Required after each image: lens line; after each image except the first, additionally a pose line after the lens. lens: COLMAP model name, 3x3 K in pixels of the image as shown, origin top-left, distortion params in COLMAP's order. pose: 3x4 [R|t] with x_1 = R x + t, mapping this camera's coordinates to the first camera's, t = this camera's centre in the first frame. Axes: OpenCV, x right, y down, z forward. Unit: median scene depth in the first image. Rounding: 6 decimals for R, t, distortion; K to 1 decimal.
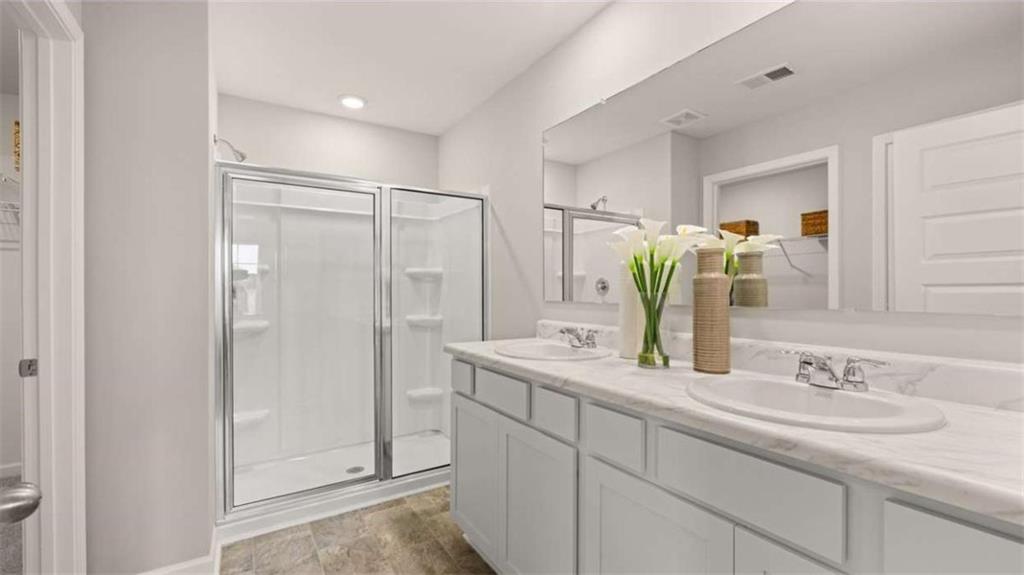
lens RADIAL K [[427.7, 0, 512.0], [0, 427.7, 287.5], [0, 0, 1]] dist [0.000854, -0.000563]
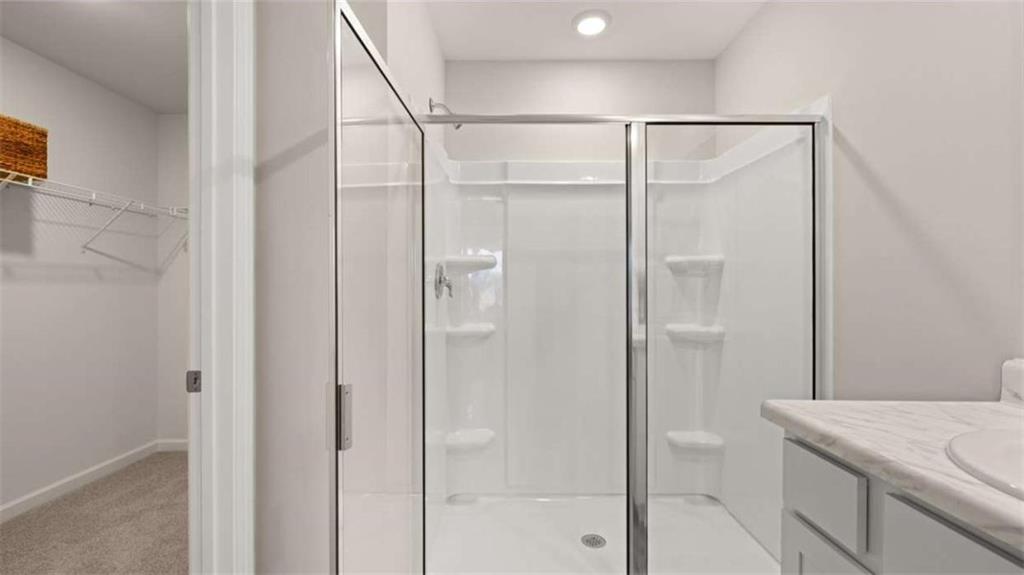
lens RADIAL K [[427.7, 0, 512.0], [0, 427.7, 287.5], [0, 0, 1]] dist [0.000854, -0.000563]
pose [[0.842253, 0.001809, -0.539080, -0.089752], [-0.000073, 0.999995, 0.003242, 0.003809], [0.539083, -0.002691, 0.842248, 0.297831]]
